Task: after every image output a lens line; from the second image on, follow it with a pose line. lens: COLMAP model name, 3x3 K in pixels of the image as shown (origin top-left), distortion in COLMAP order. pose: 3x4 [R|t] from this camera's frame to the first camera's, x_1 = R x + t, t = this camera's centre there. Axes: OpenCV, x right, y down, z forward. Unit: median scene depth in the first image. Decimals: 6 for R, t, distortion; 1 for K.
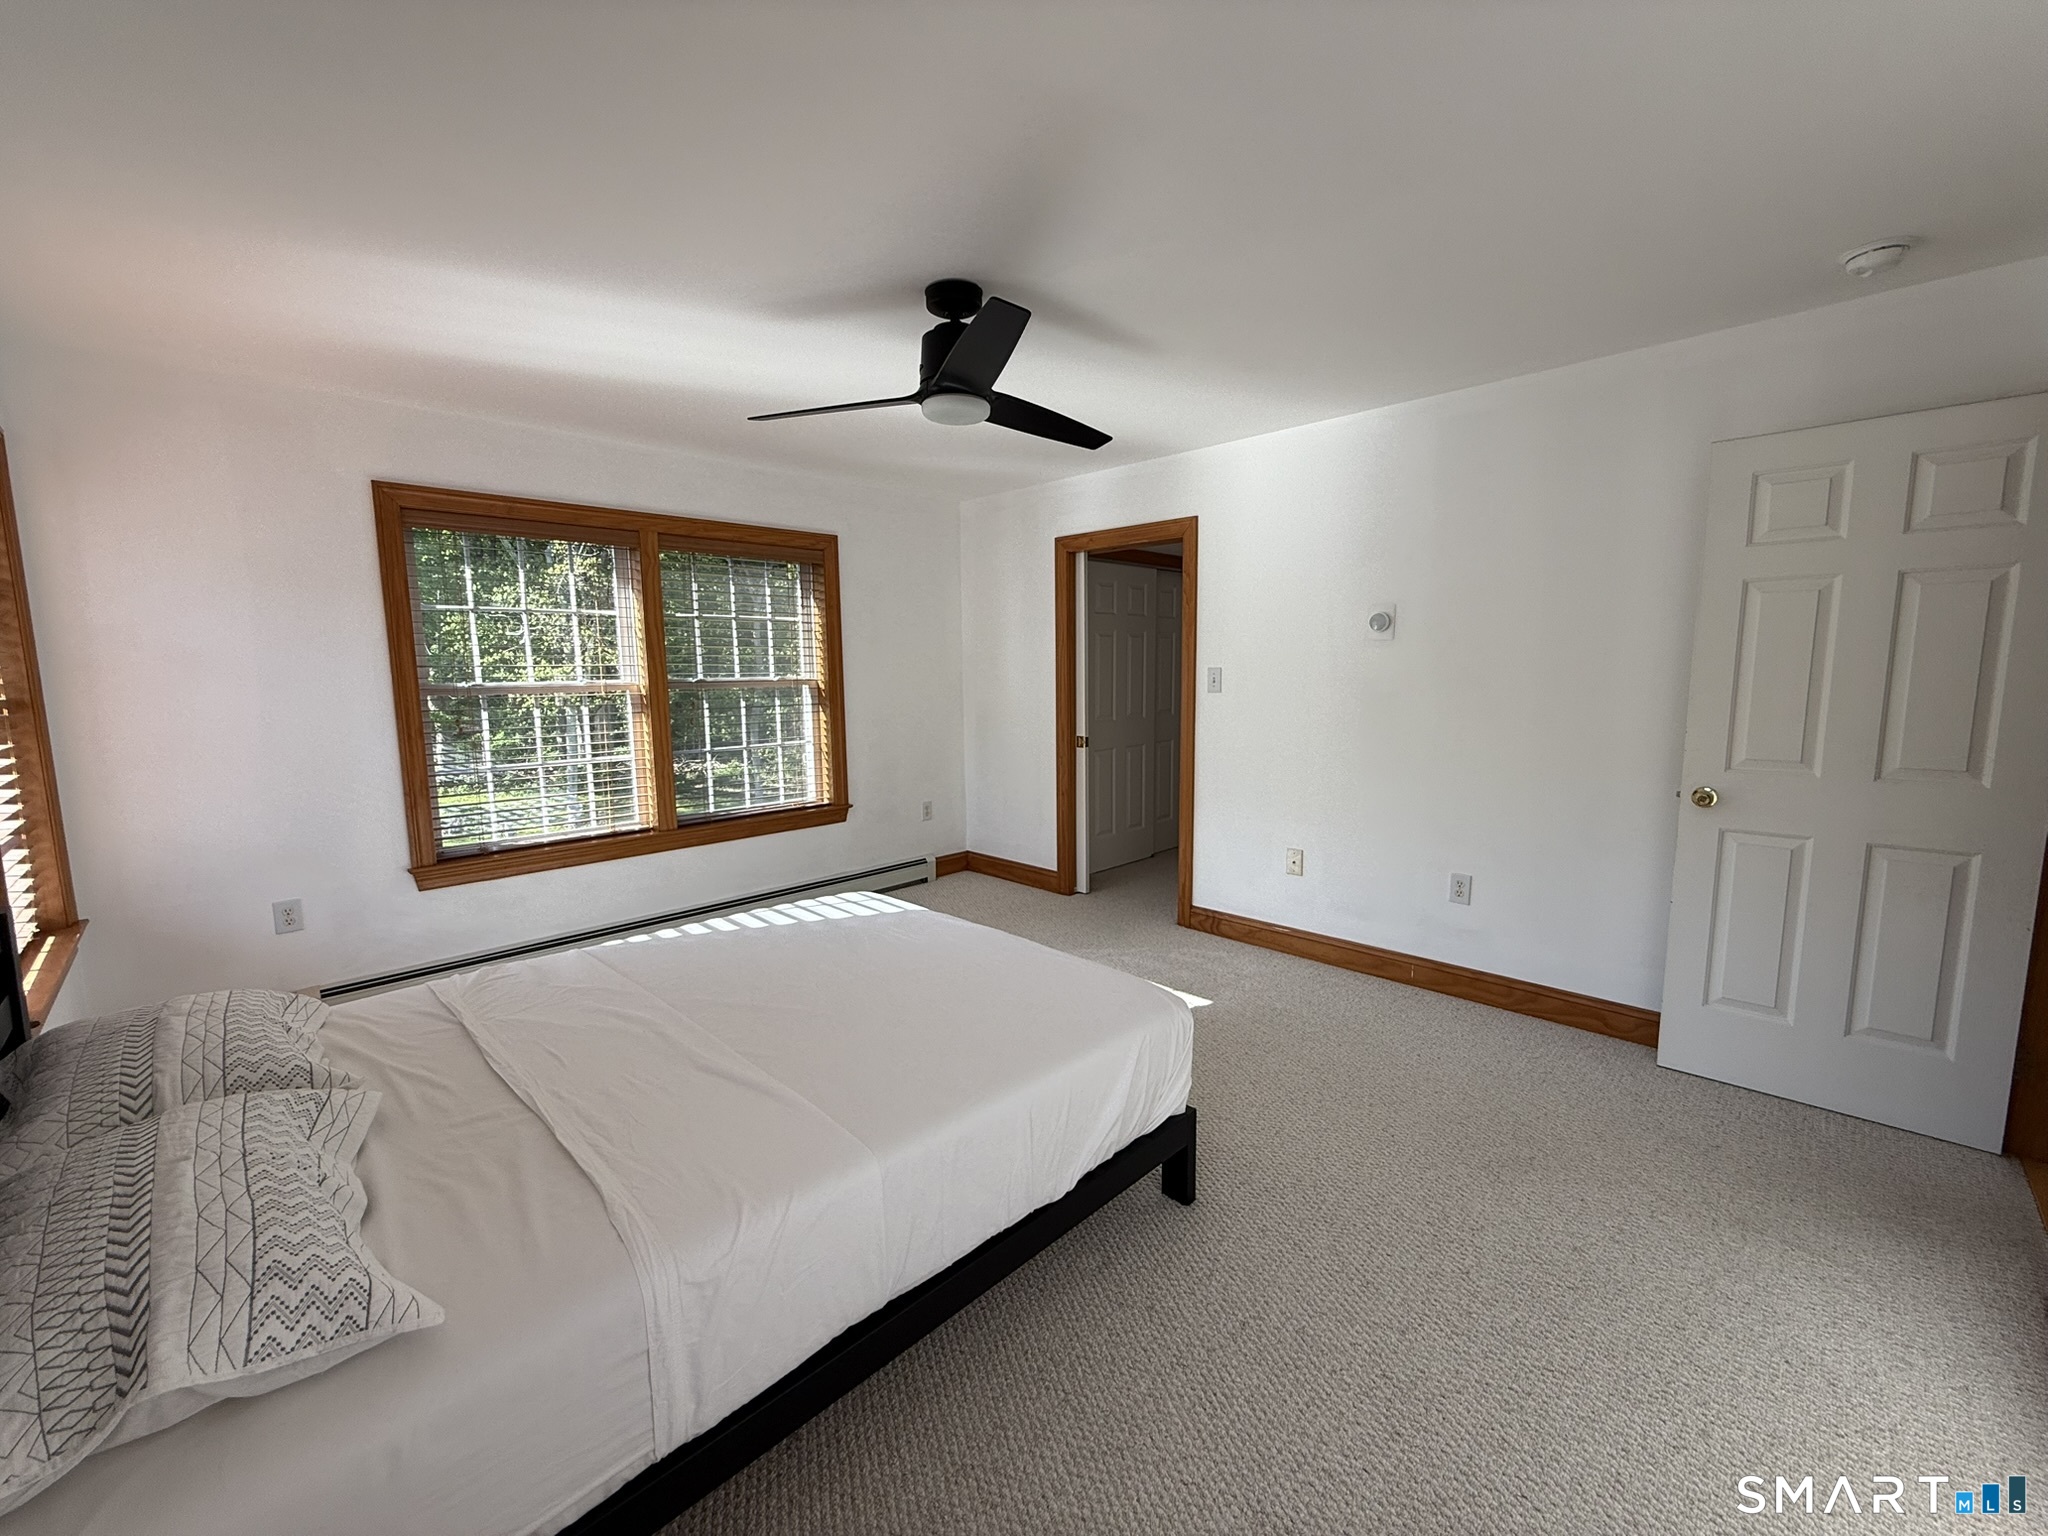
lens RADIAL K [[822.1, 0, 1019.1], [0, 822.1, 768.5], [0, 0, 1]] dist [0.000497, -0.000377]
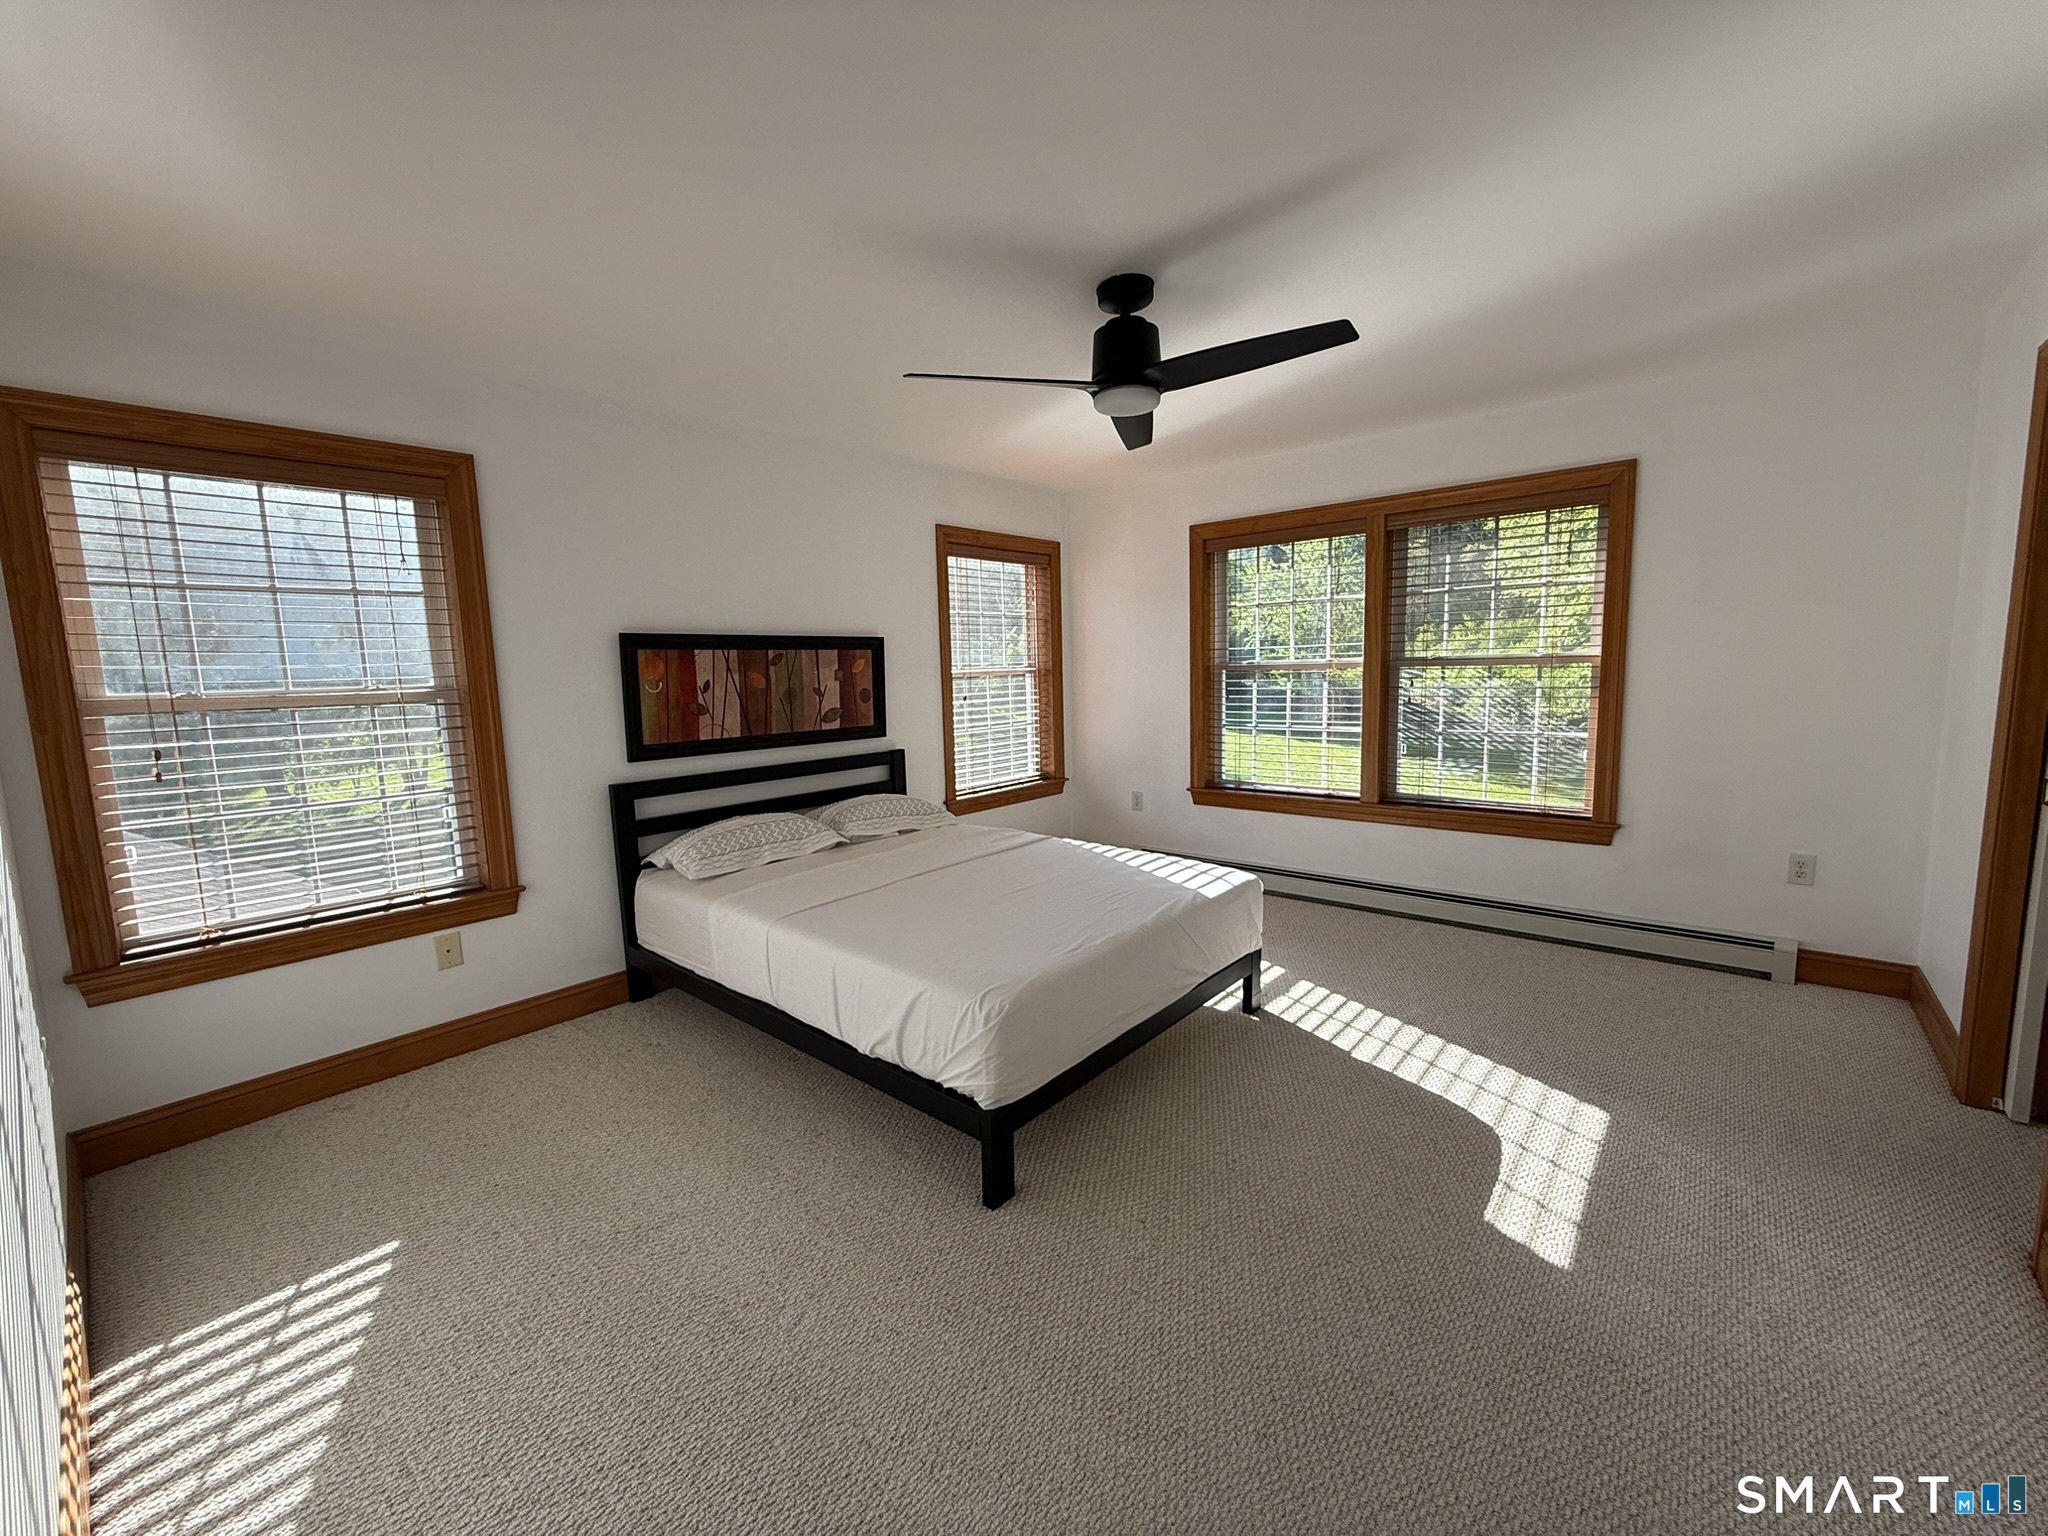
lens RADIAL K [[822.1, 0, 1019.1], [0, 822.1, 768.5], [0, 0, 1]] dist [0.000497, -0.000377]
pose [[0.061287, 0.132515, -0.989284, 0.621337], [-0.095992, 0.987336, 0.126308, -0.061646], [0.993494, 0.087222, 0.073231, 0.517528]]
